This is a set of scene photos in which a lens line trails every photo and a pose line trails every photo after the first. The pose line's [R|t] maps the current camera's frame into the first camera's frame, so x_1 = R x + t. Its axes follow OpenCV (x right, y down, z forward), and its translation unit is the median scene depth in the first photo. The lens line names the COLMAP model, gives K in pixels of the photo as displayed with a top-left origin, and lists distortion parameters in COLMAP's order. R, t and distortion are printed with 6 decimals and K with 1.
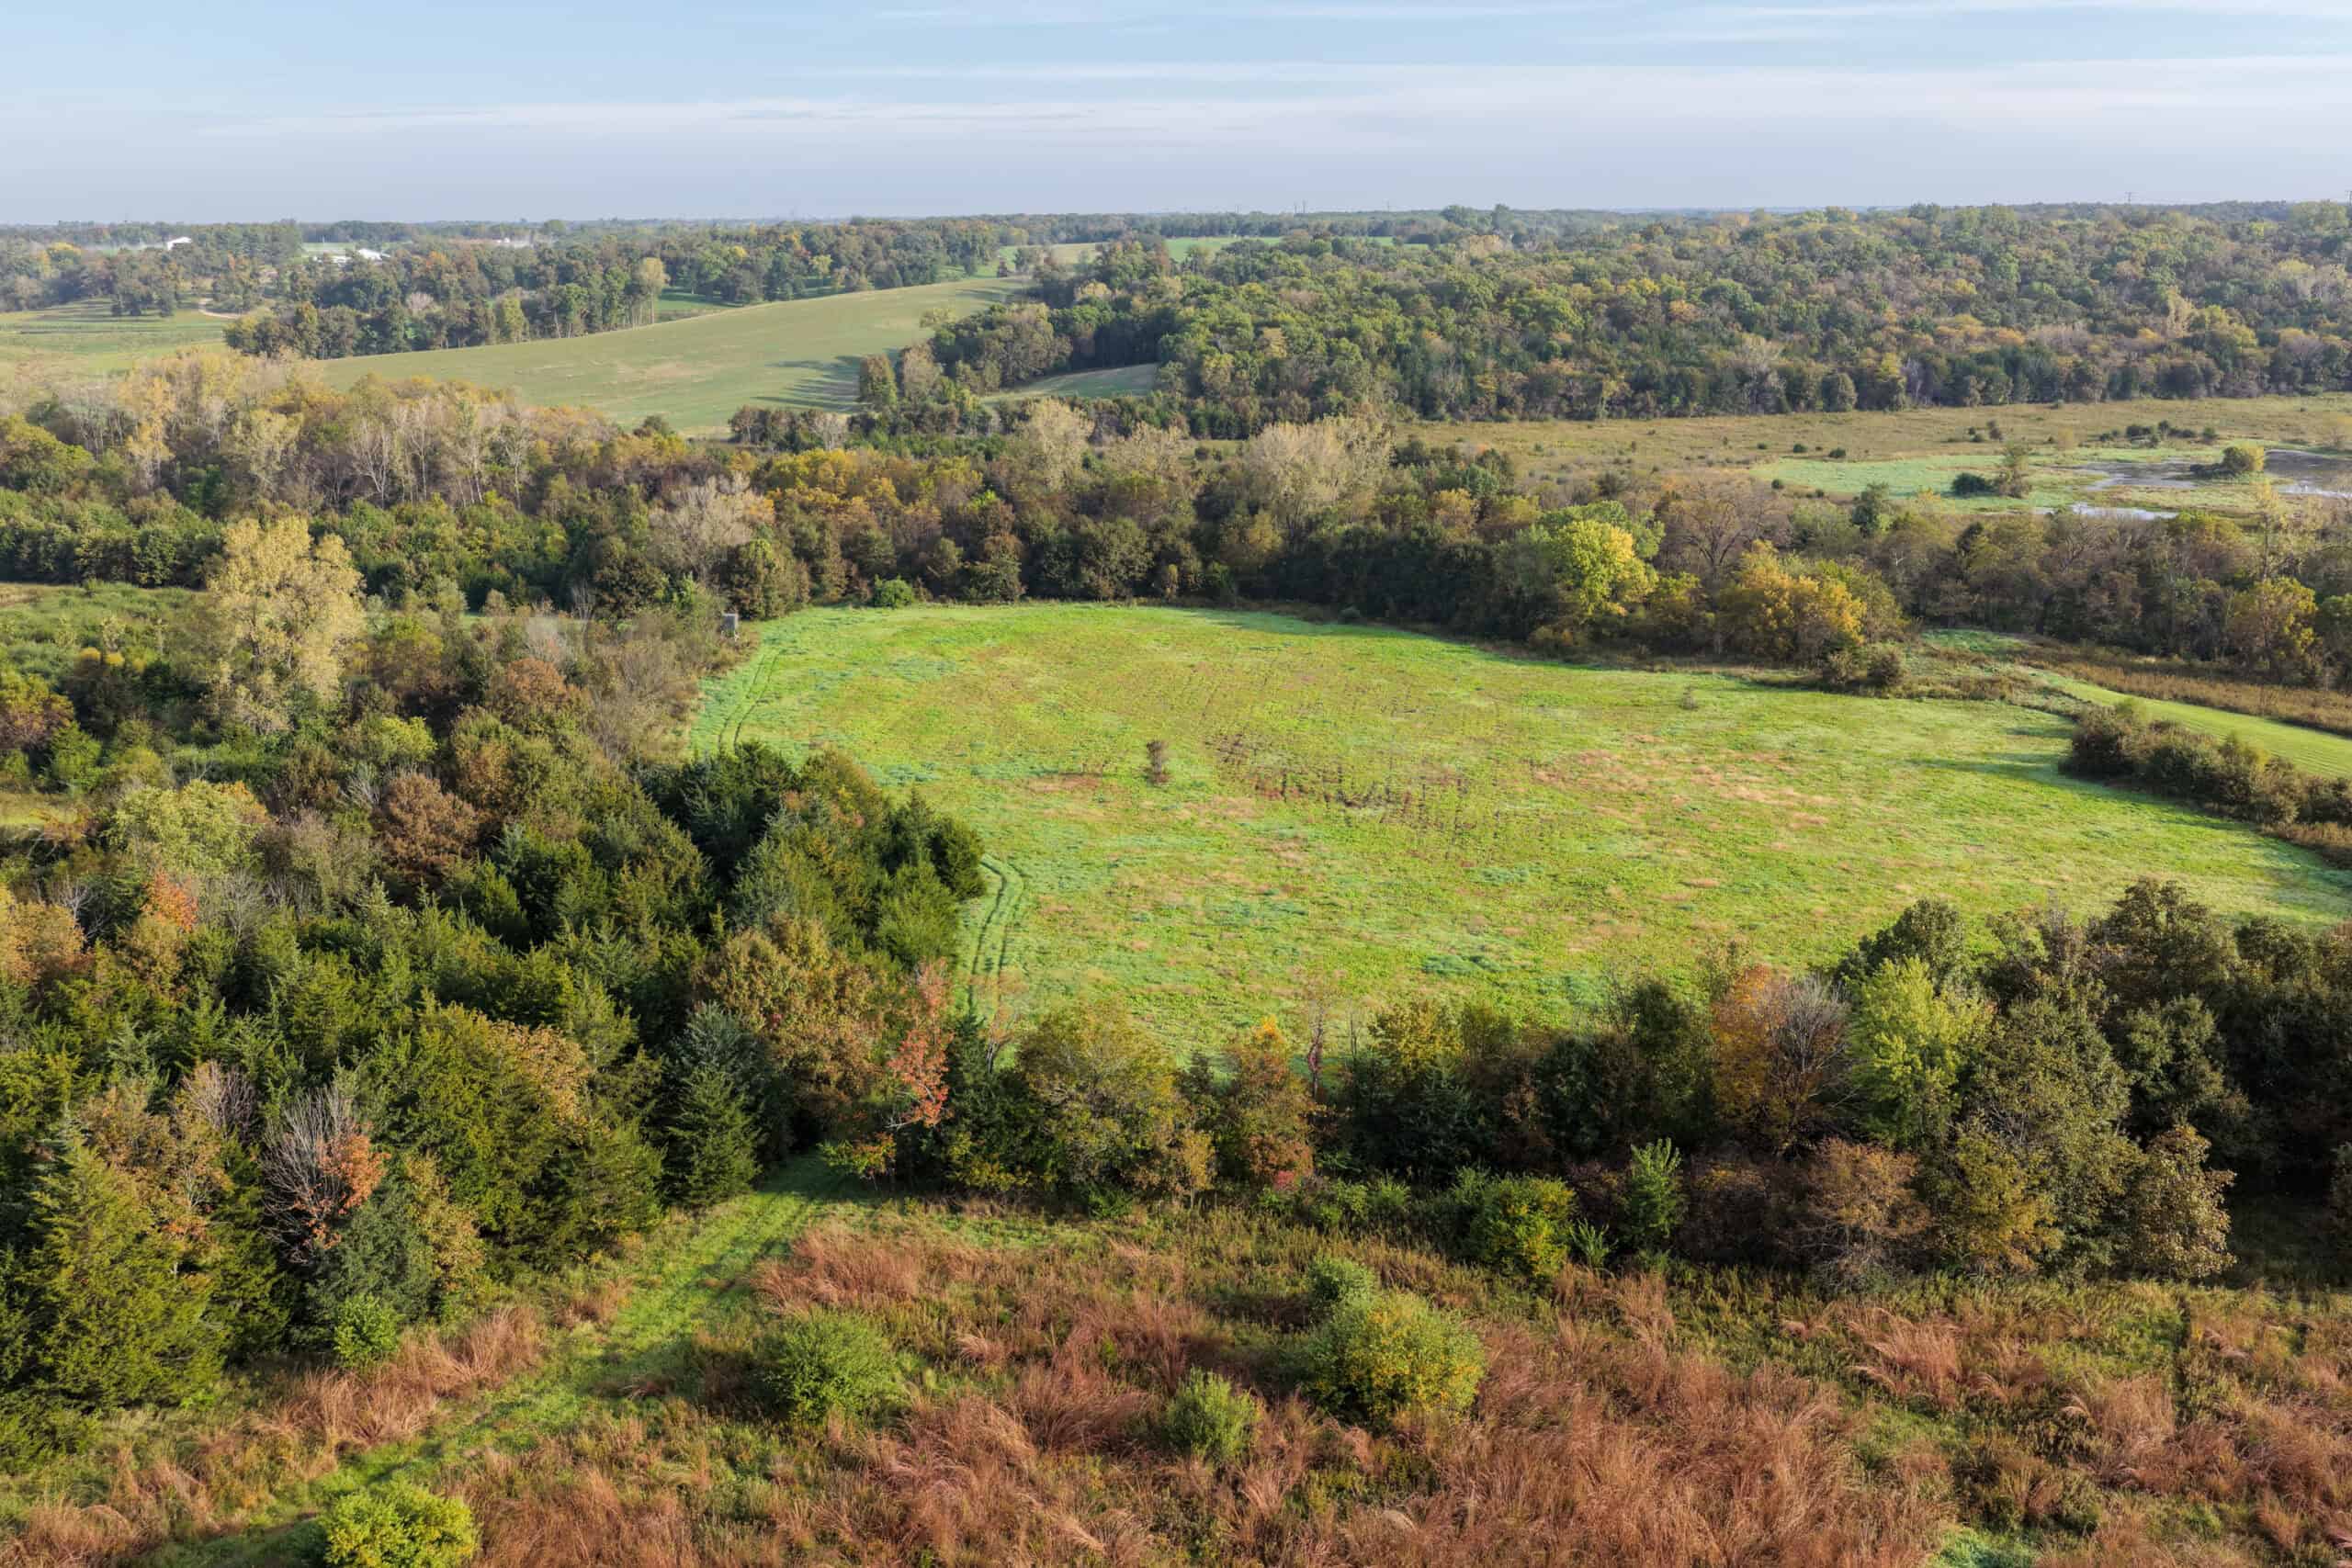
lens RADIAL K [[2205.8, 0, 1173.1], [0, 2205.8, 777.0], [0, 0, 1]] dist [0.002887, 0.000000]
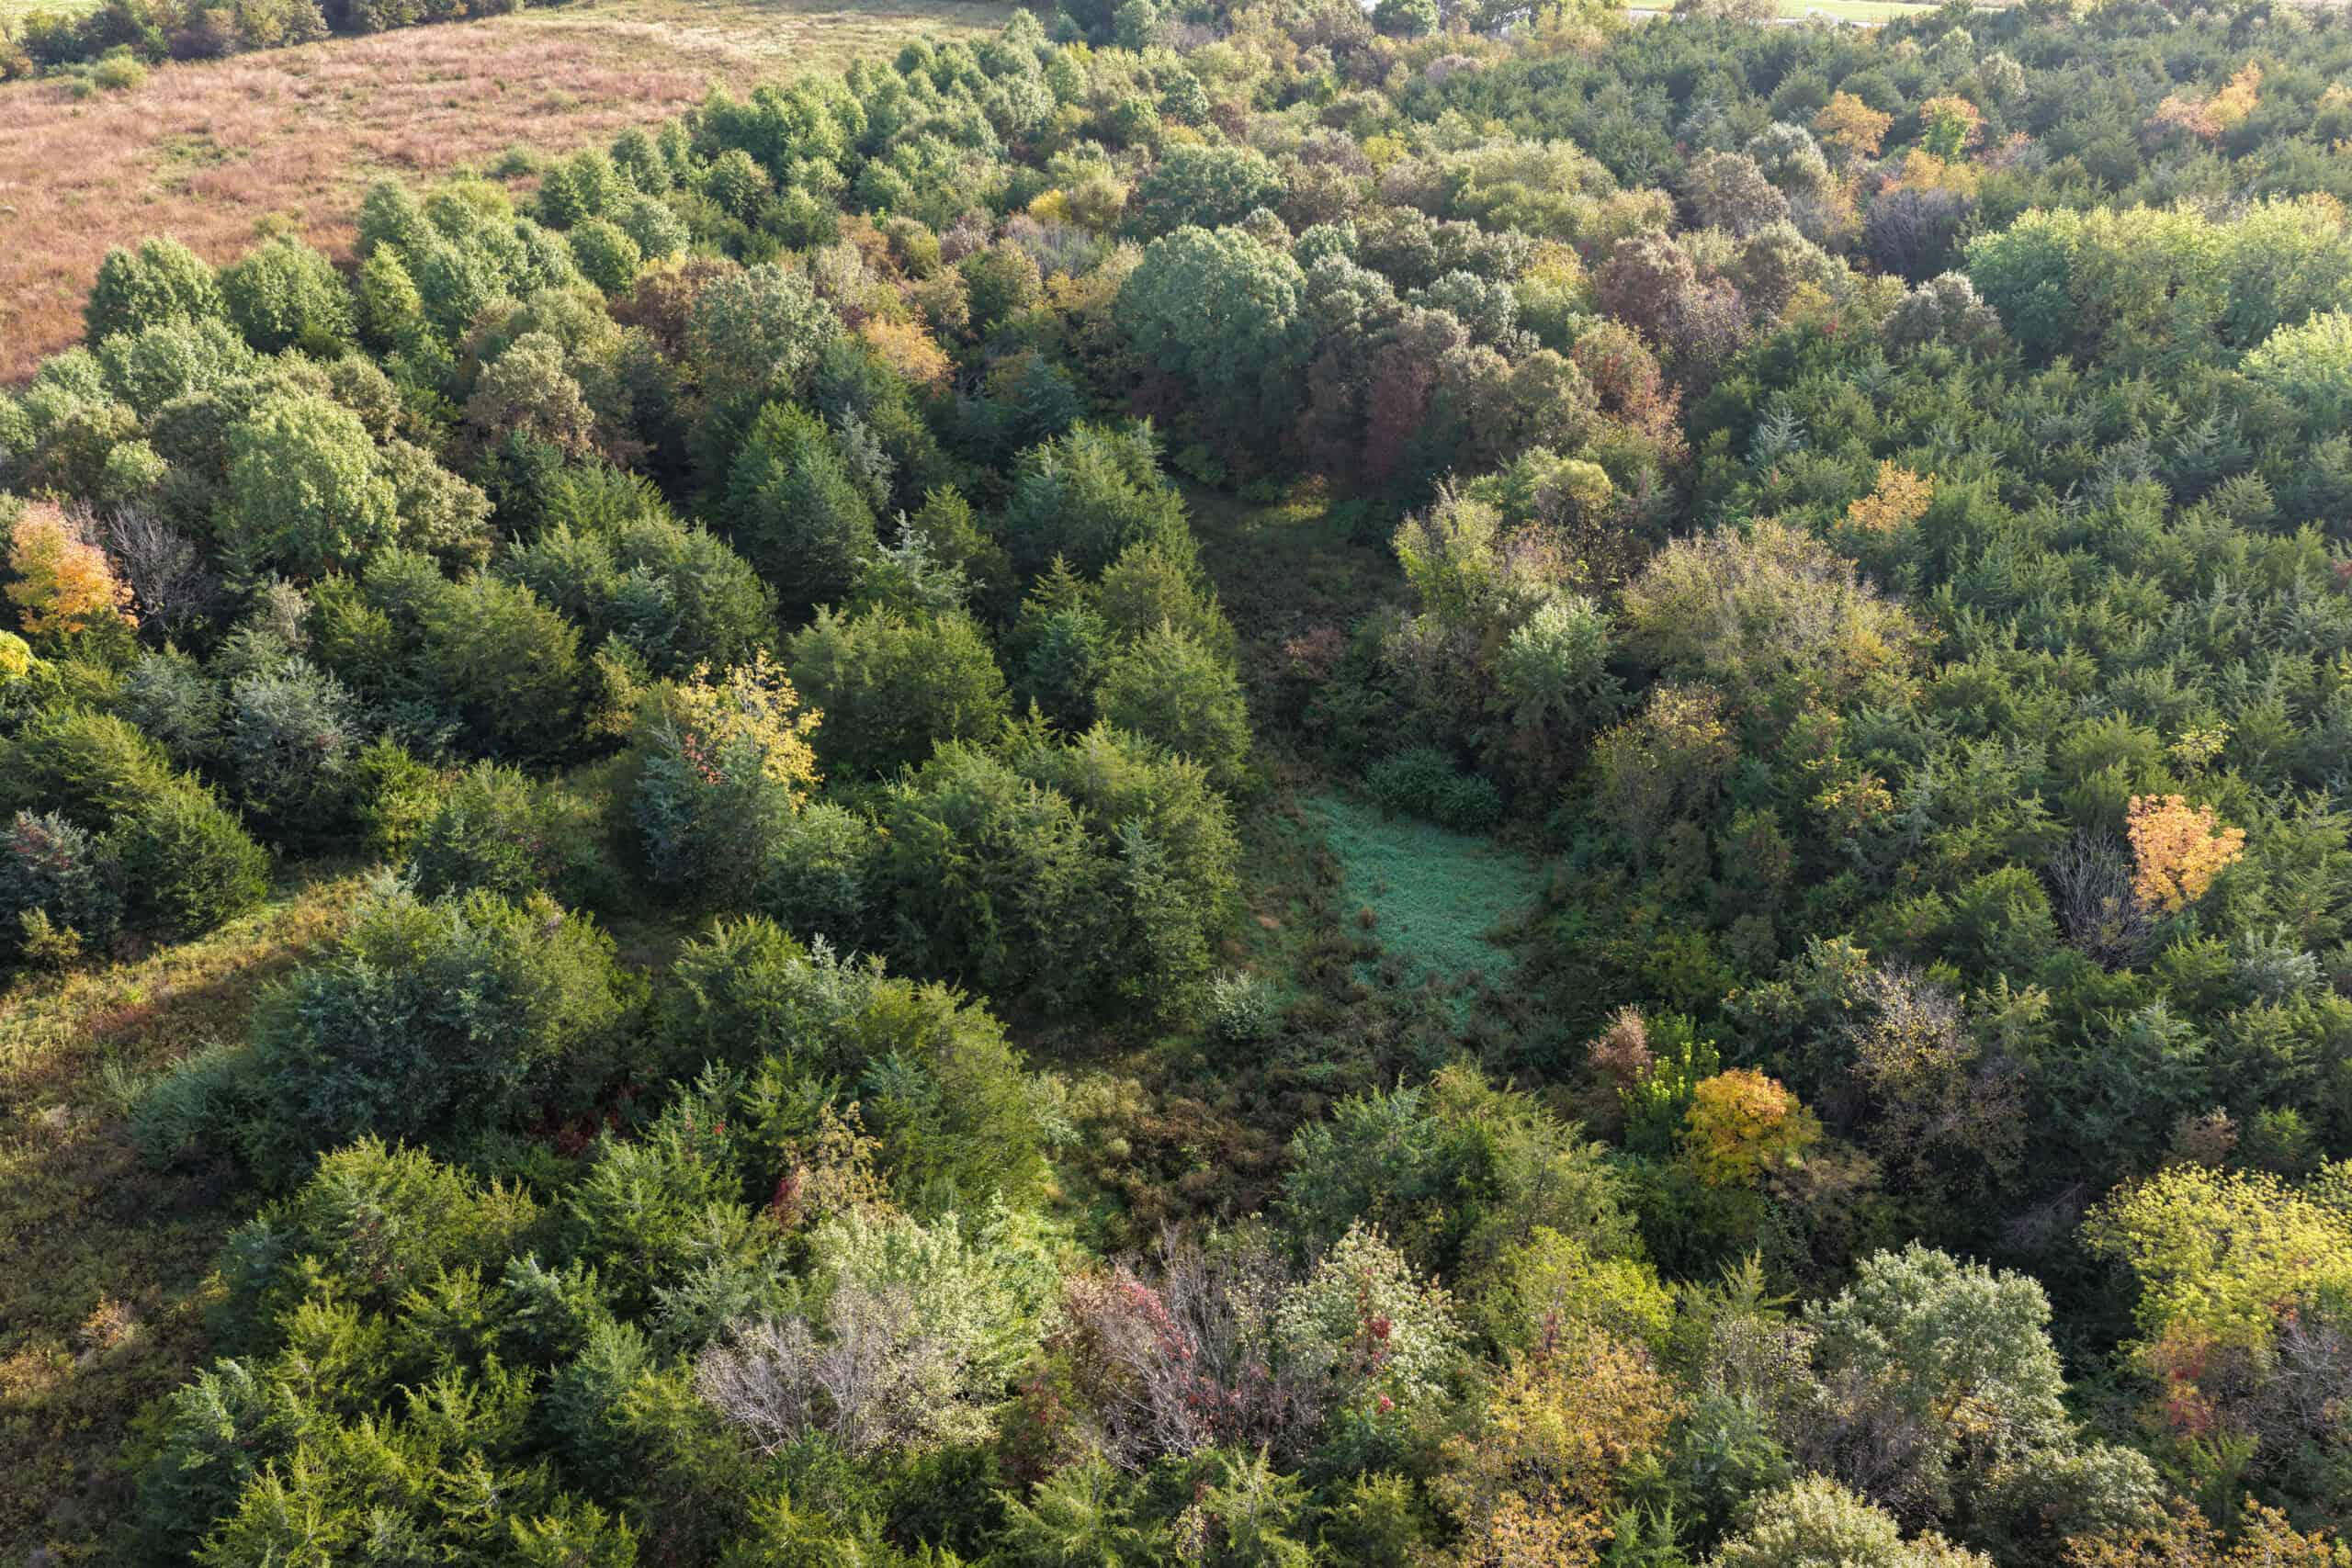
lens RADIAL K [[1945.2, 0, 1173.8], [0, 1945.2, 781.6], [0, 0, 1]] dist [-0.010042, 0.030732]
pose [[0.617782, -0.425347, 0.661381, -0.321924], [0.190299, 0.896947, 0.399090, 0.082655], [-0.762975, -0.120691, 0.635061, -0.549083]]
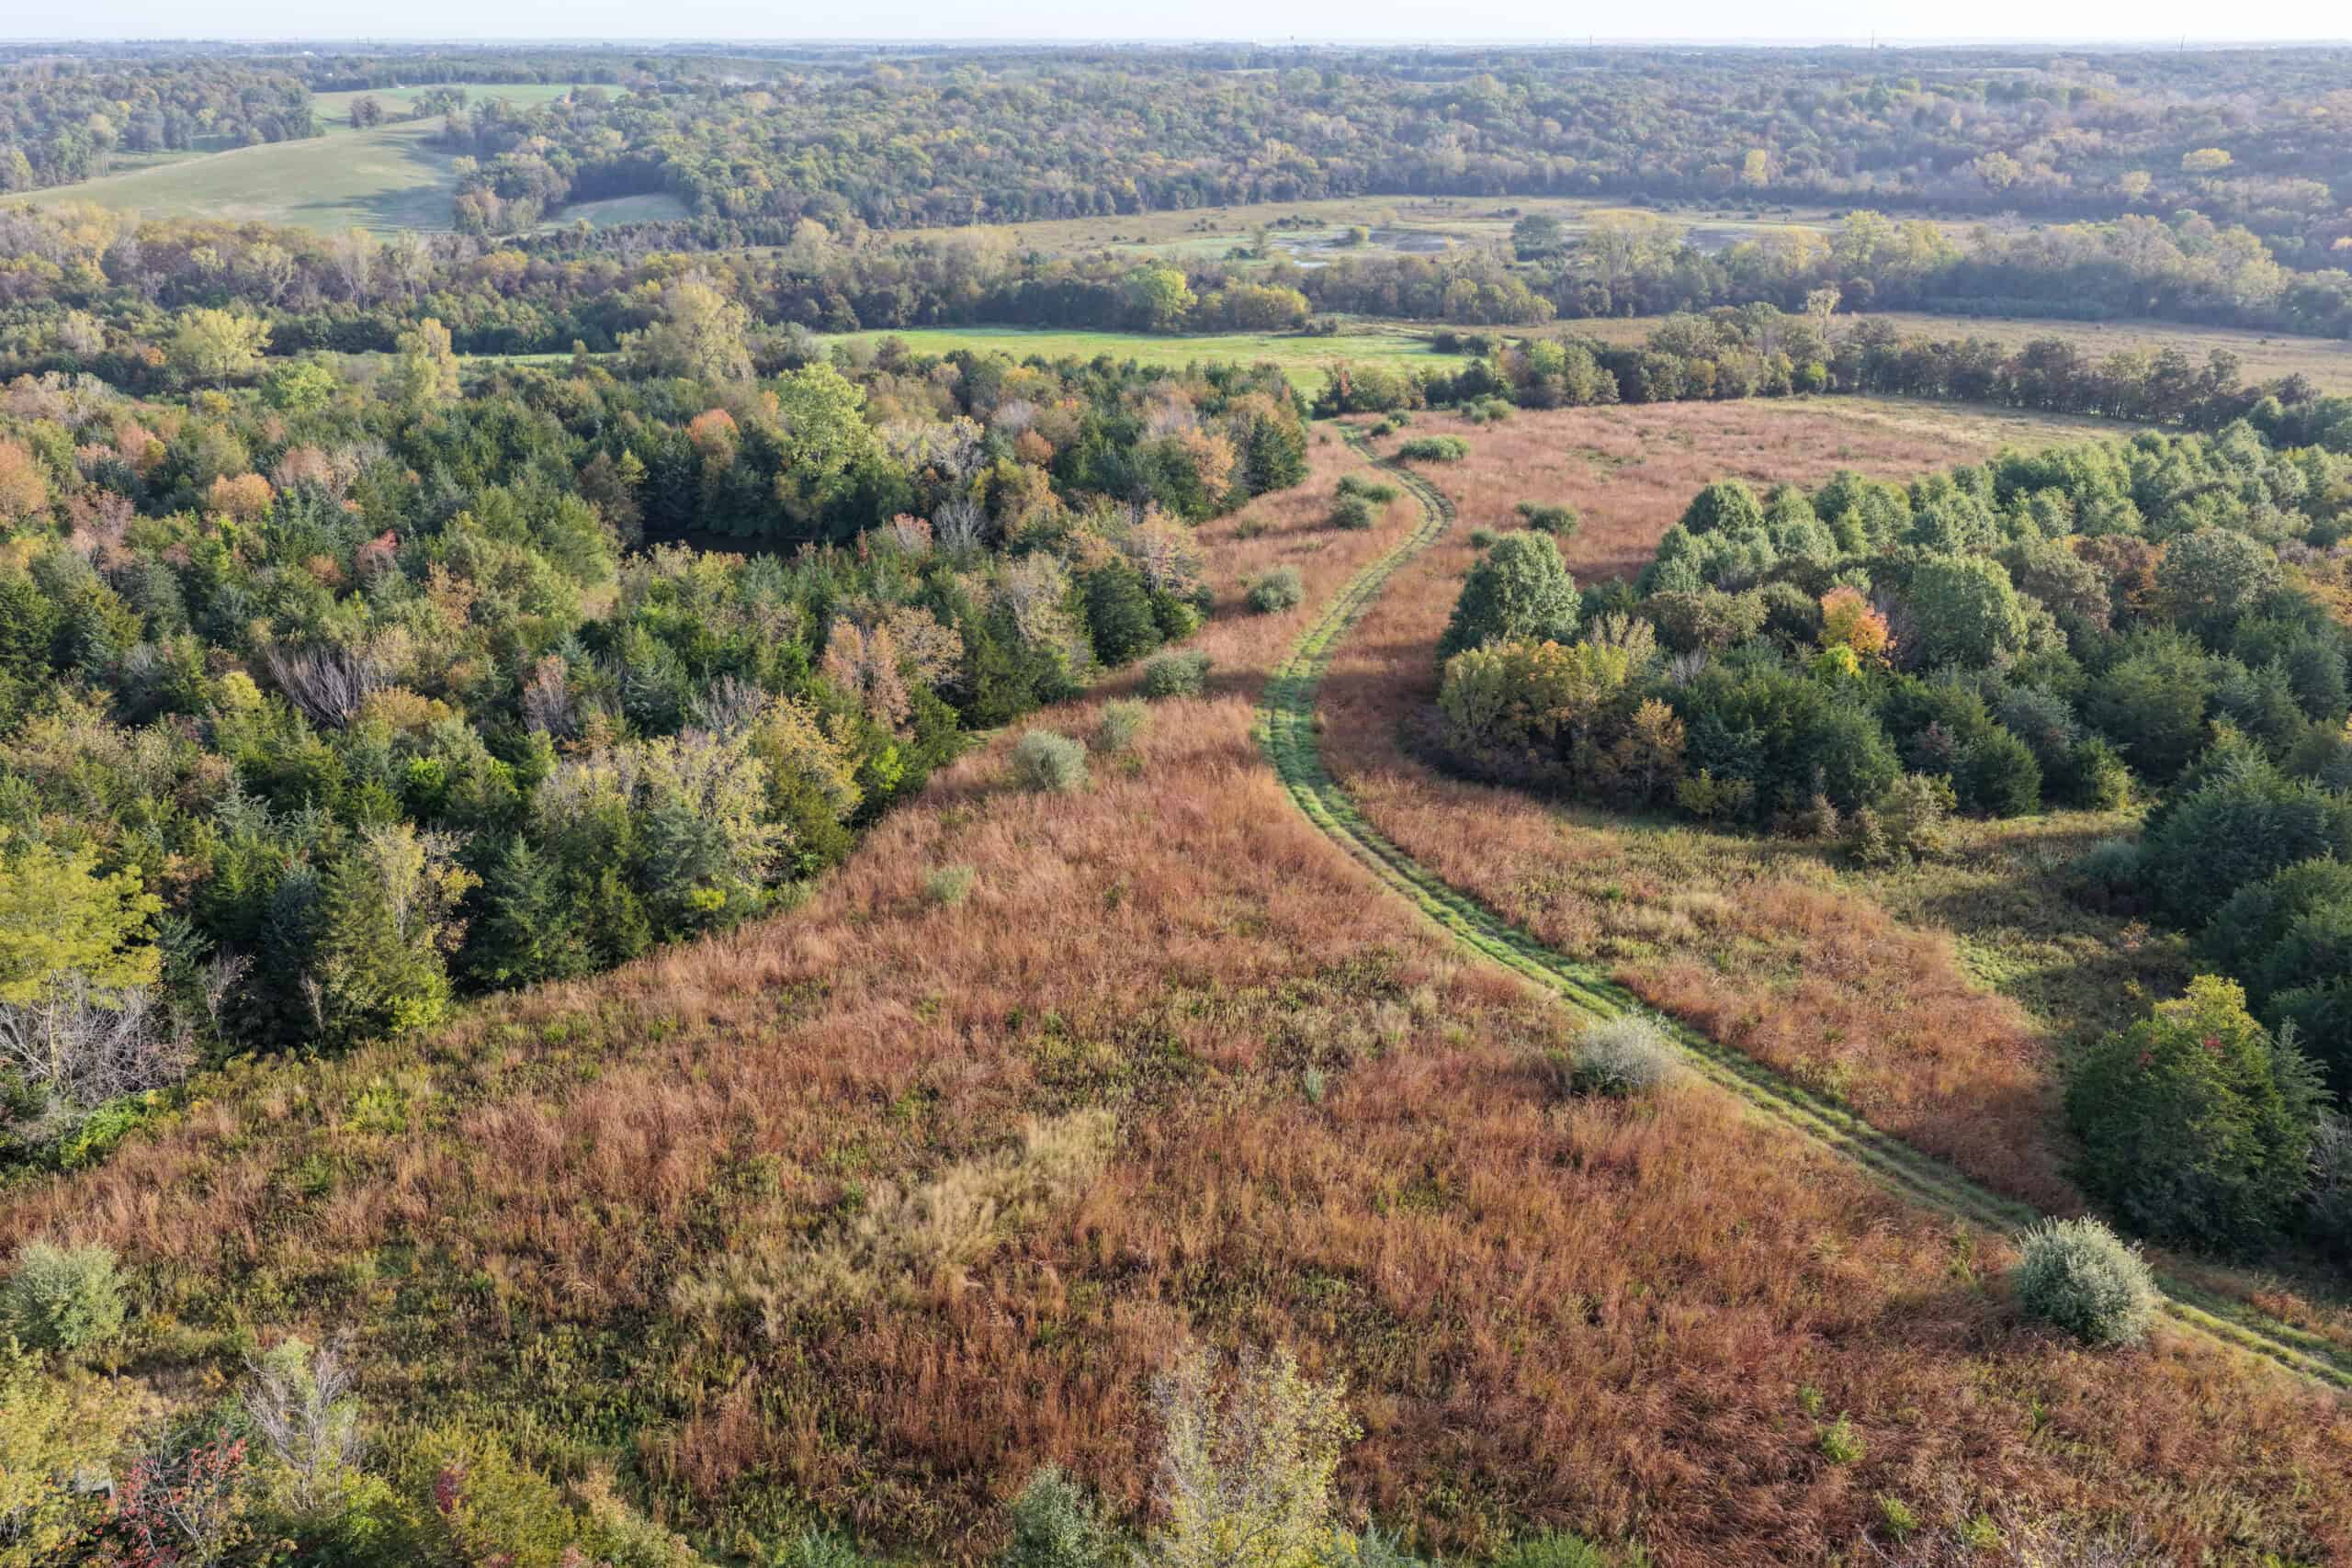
lens RADIAL K [[1945.2, 0, 1174.9], [0, 1945.2, 775.3], [0, 0, 1]] dist [-0.010042, 0.030732]
pose [[0.893890, -0.151178, 0.422027, -0.561360], [0.103623, 0.985606, 0.133580, 0.094467], [-0.436146, -0.075674, 0.896688, -0.584753]]
